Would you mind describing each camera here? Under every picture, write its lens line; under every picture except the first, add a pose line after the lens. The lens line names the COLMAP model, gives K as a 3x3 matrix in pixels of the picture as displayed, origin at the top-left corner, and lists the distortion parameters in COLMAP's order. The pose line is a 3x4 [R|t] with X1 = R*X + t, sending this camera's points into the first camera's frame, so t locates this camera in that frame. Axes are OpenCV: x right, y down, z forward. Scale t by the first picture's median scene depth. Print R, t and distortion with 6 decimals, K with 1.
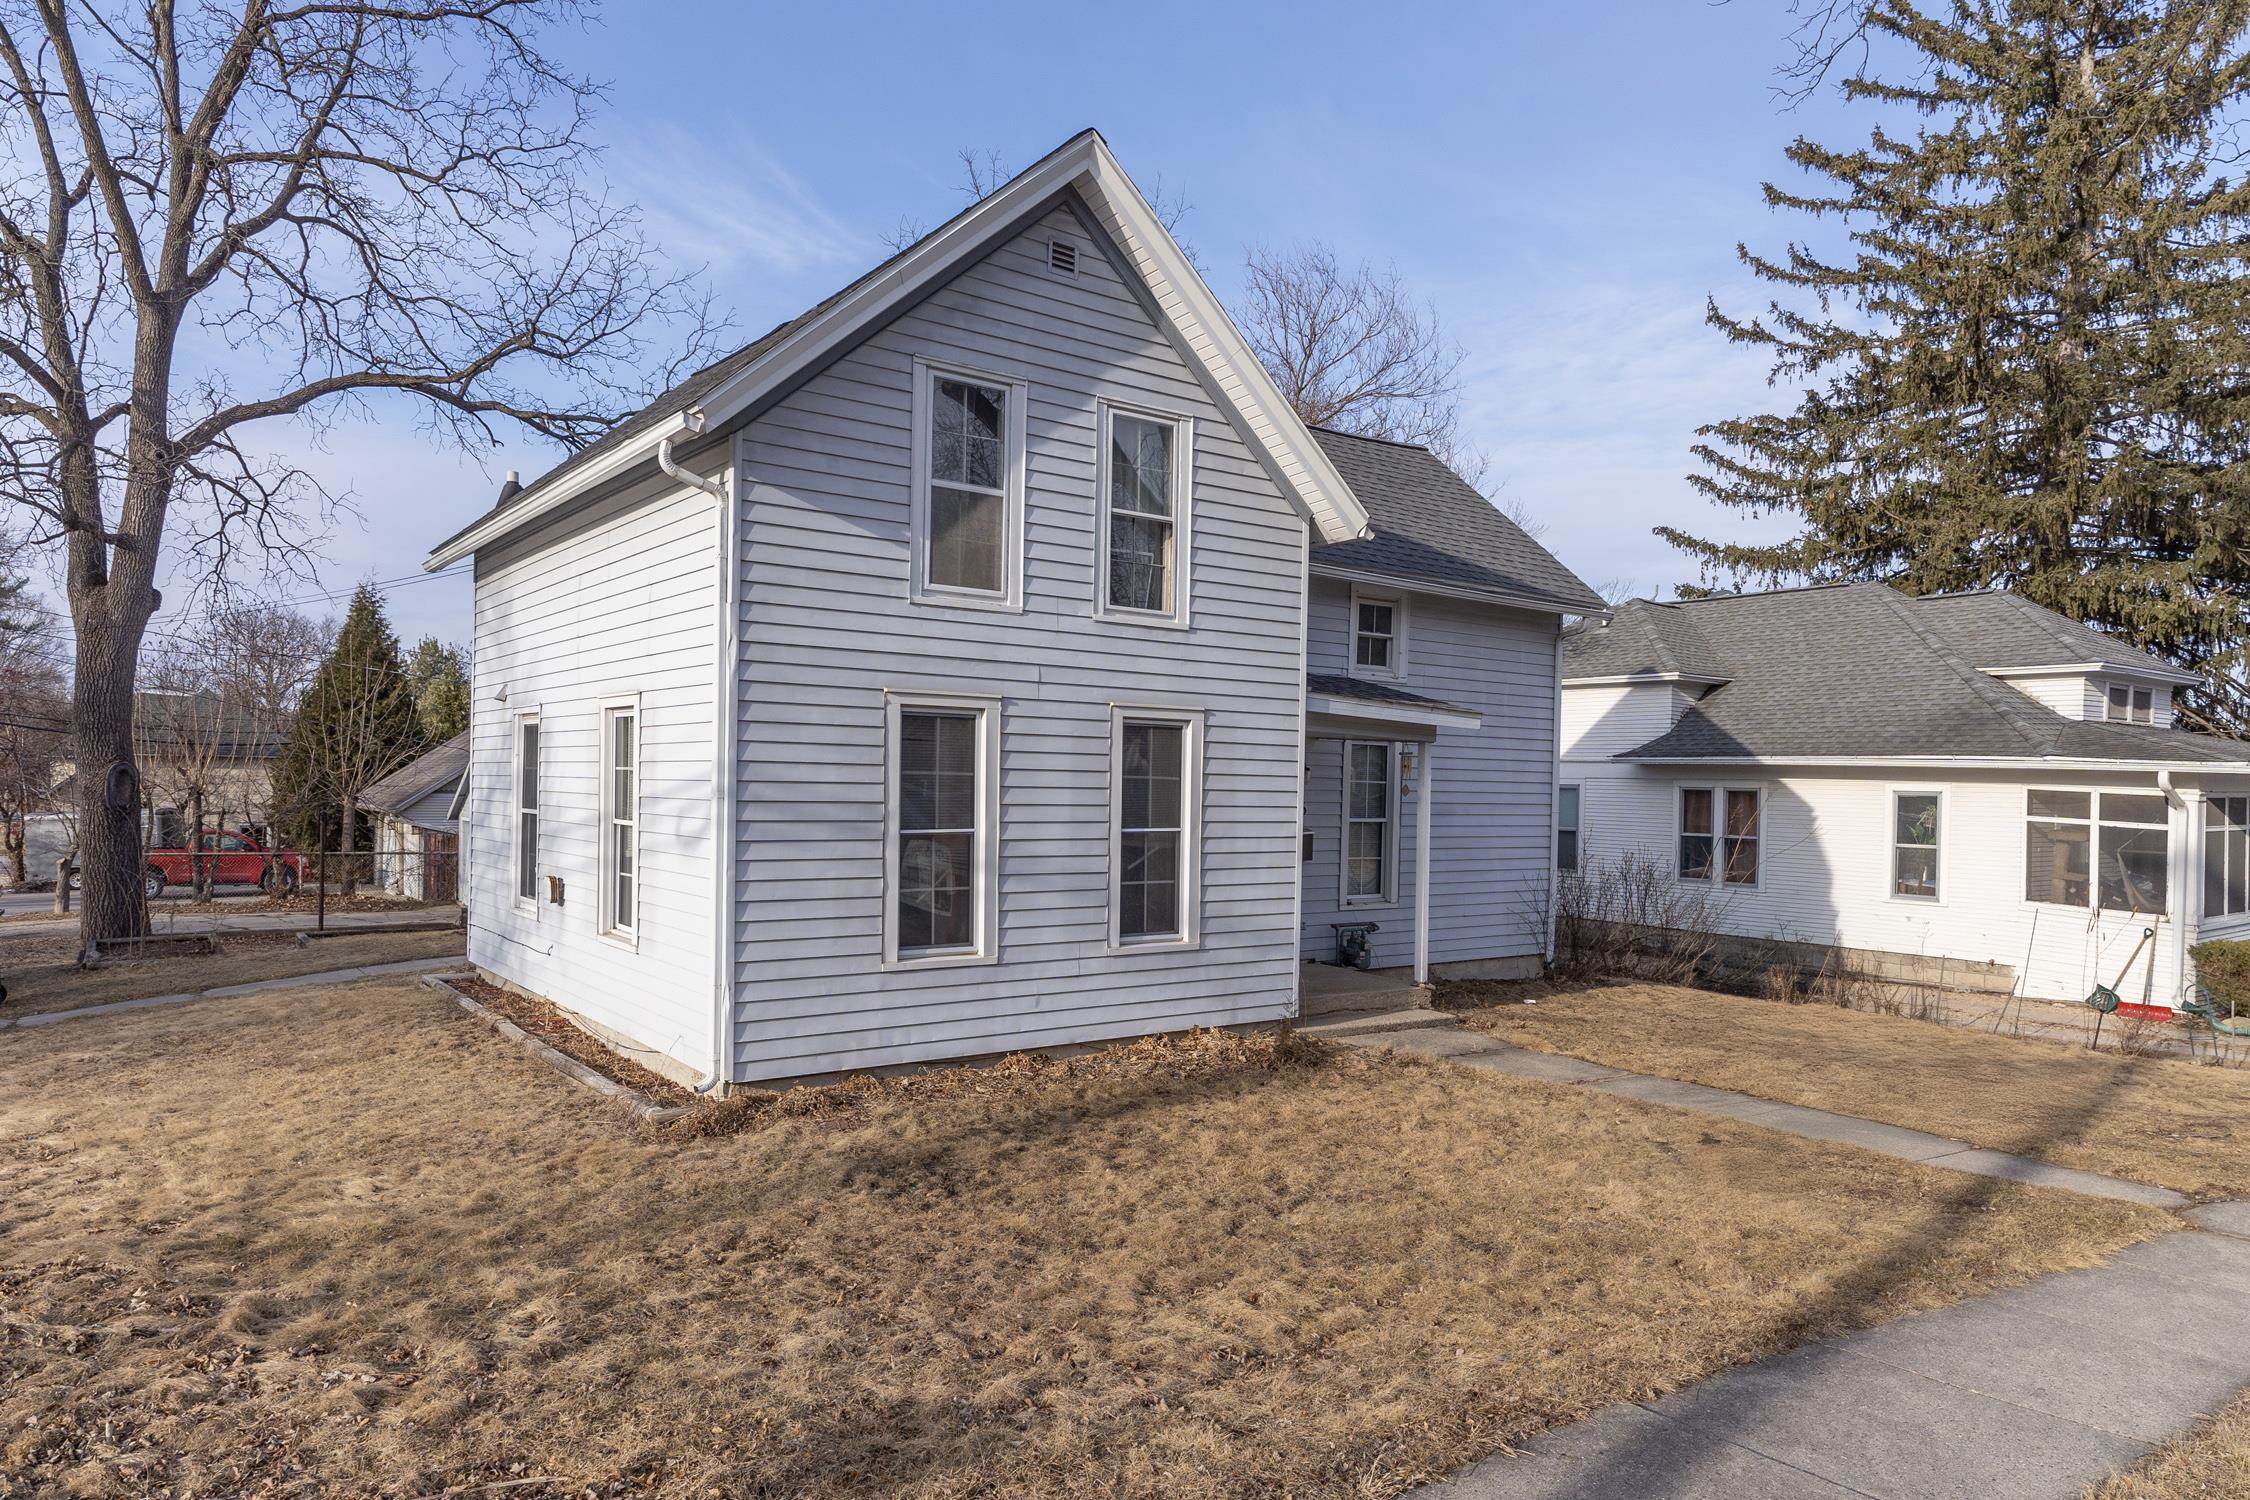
lens RADIAL K [[1415.9, 0, 1122.5], [0, 1415.9, 775.2], [0, 0, 1]] dist [-0.000436, 0.001042]
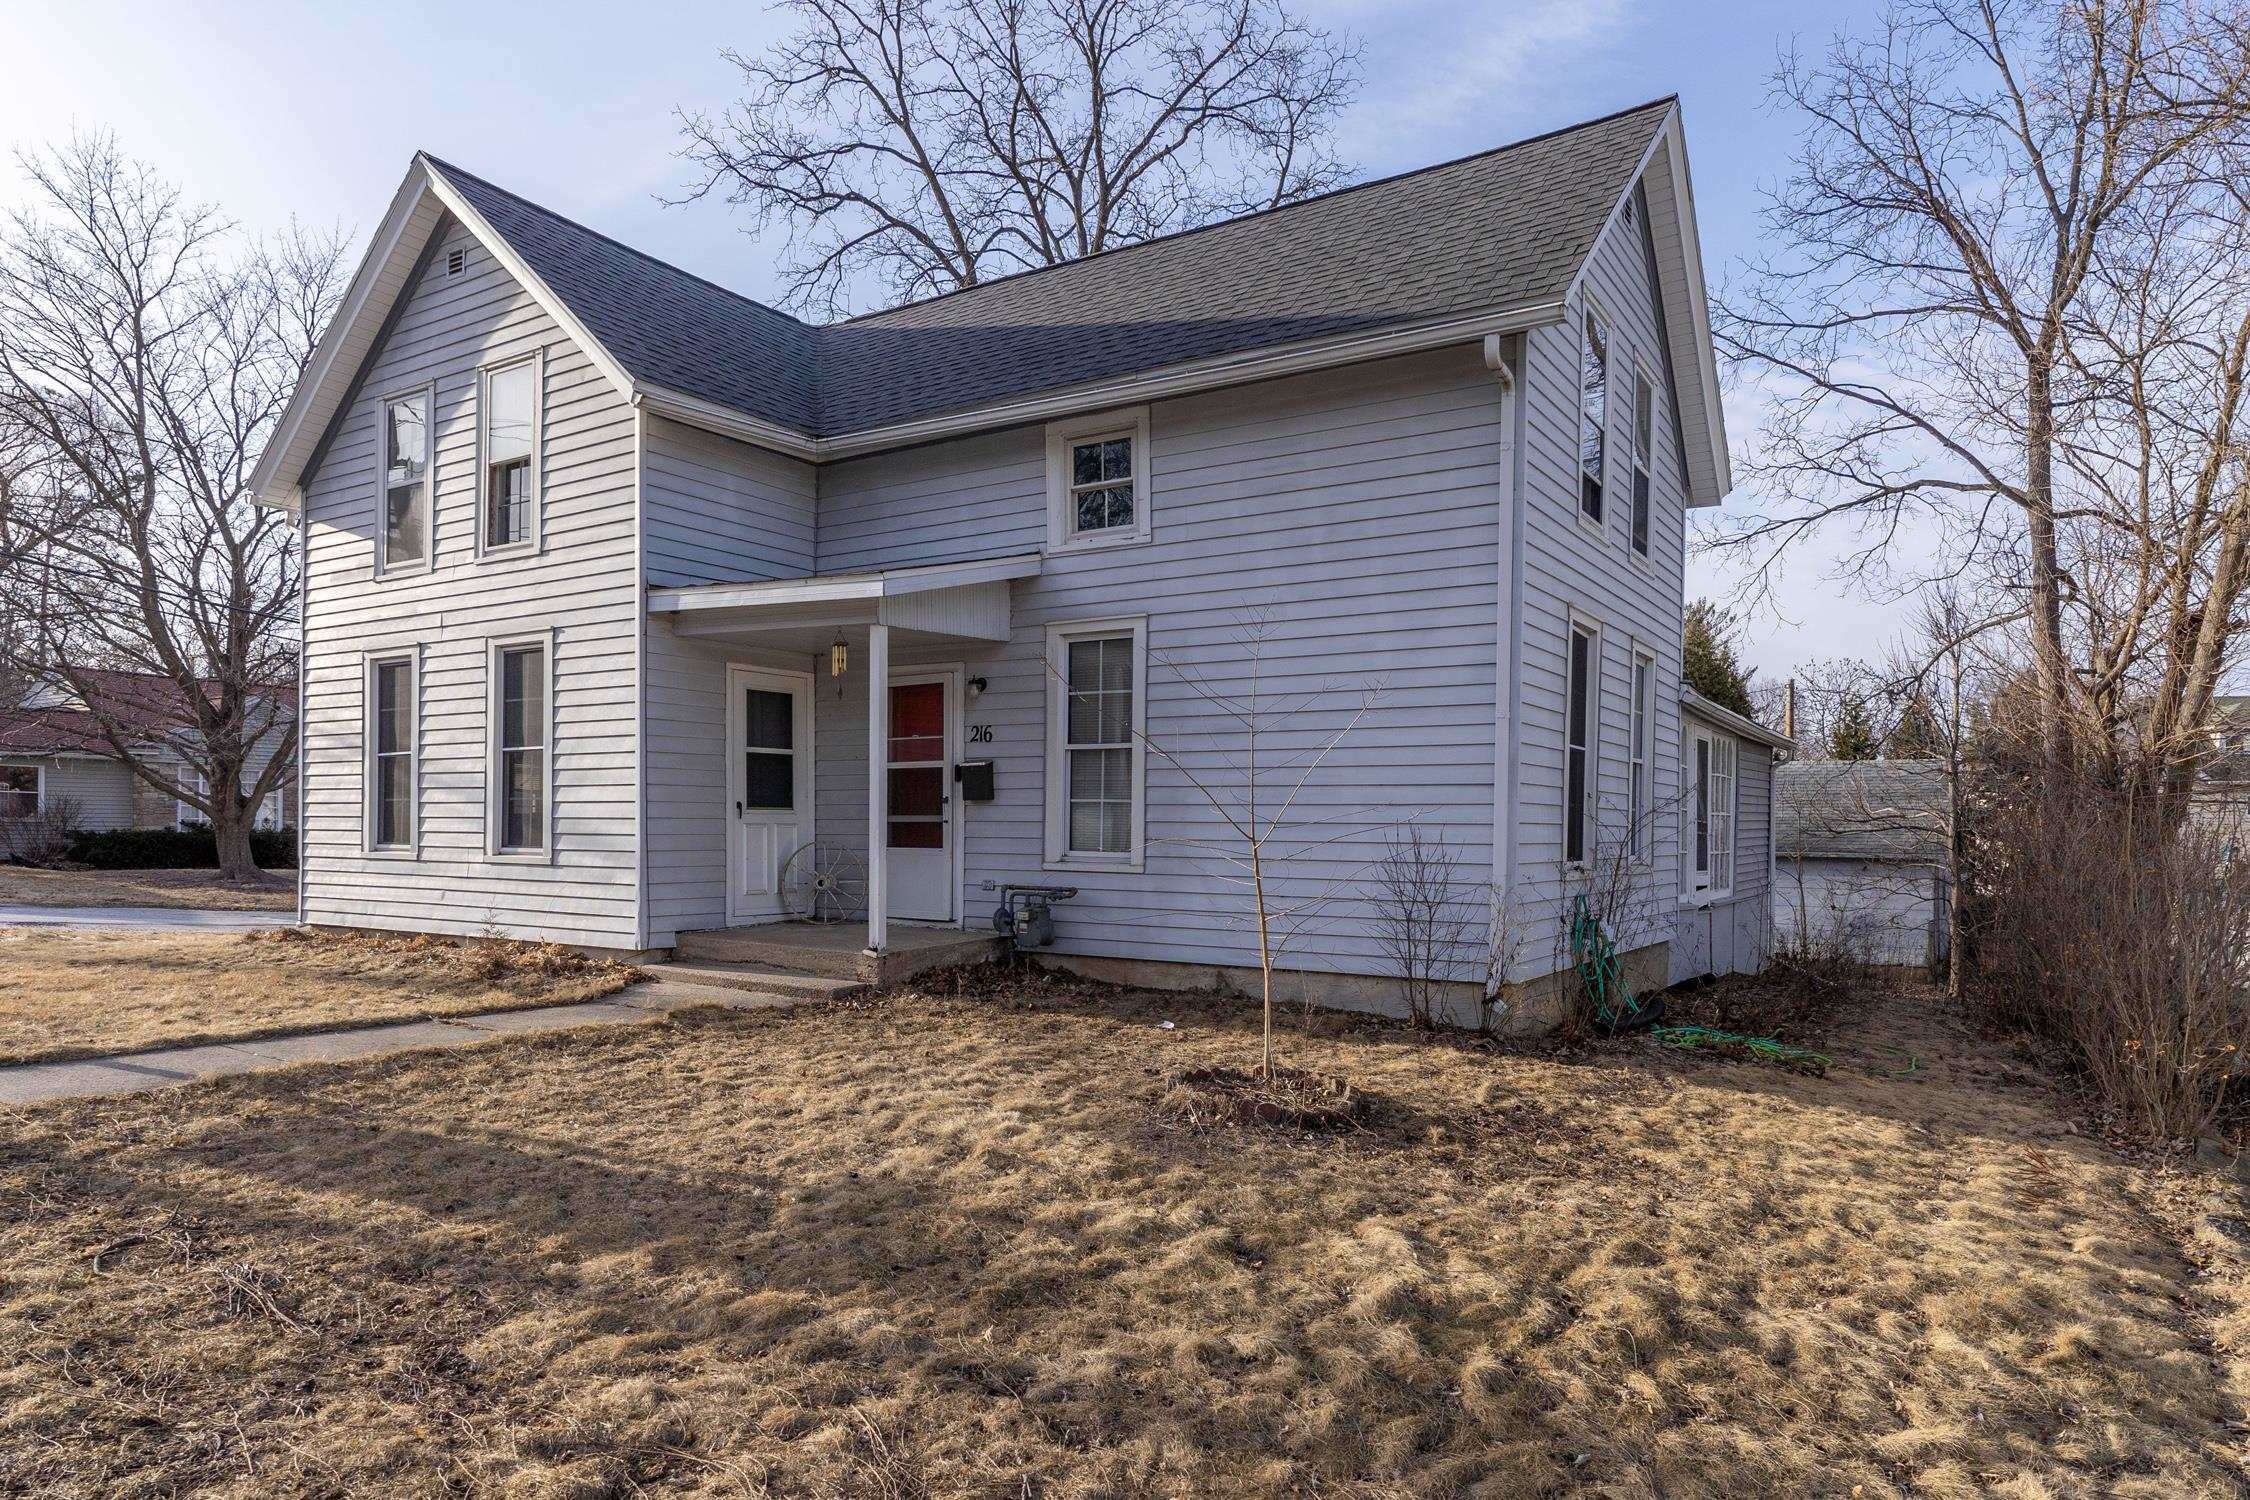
lens RADIAL K [[1415.9, 0, 1122.5], [0, 1415.9, 775.2], [0, 0, 1]] dist [-0.000436, 0.001042]
pose [[0.336404, -0.044683, -0.940657, 1.200234], [0.009277, 0.998982, -0.044135, 0.112637], [0.941672, 0.006121, 0.336476, 1.094987]]
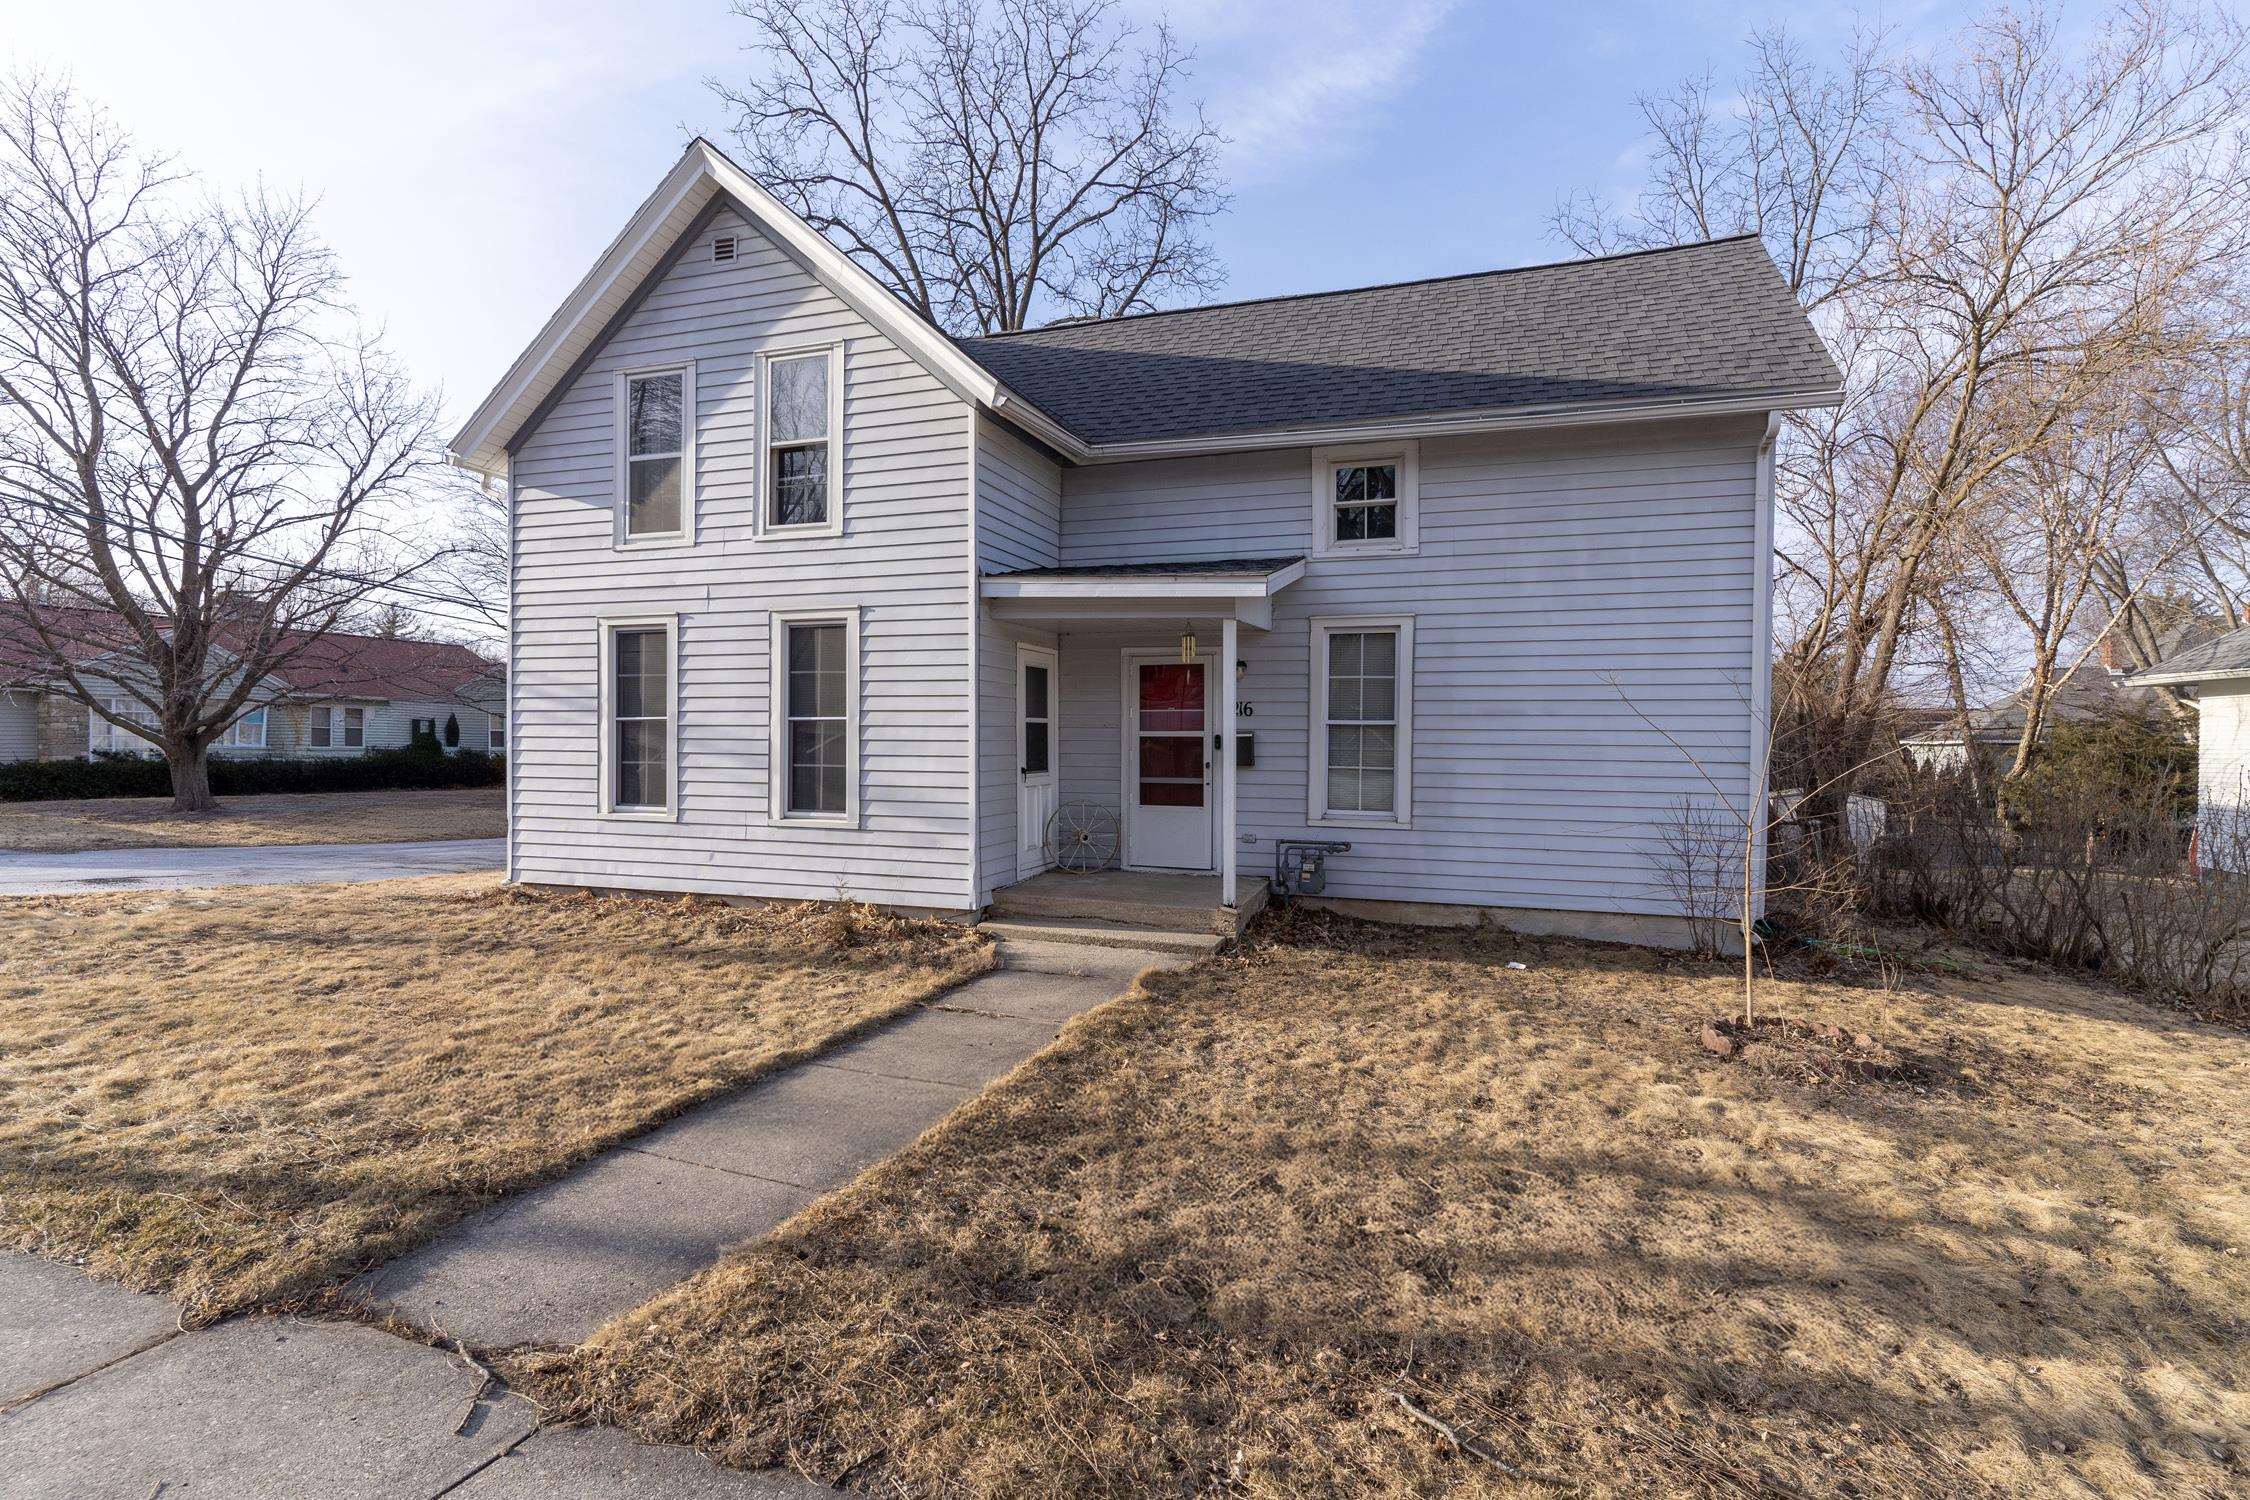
lens RADIAL K [[1073.1, 0, 1126.2], [0, 1073.1, 704.6], [0, 0, 1]] dist [-0.000316, -0.000163]
pose [[0.569505, -0.034025, -0.821284, 0.882951], [0.011243, 0.999372, -0.033607, 0.060776], [0.821911, 0.009905, 0.569529, 0.736485]]
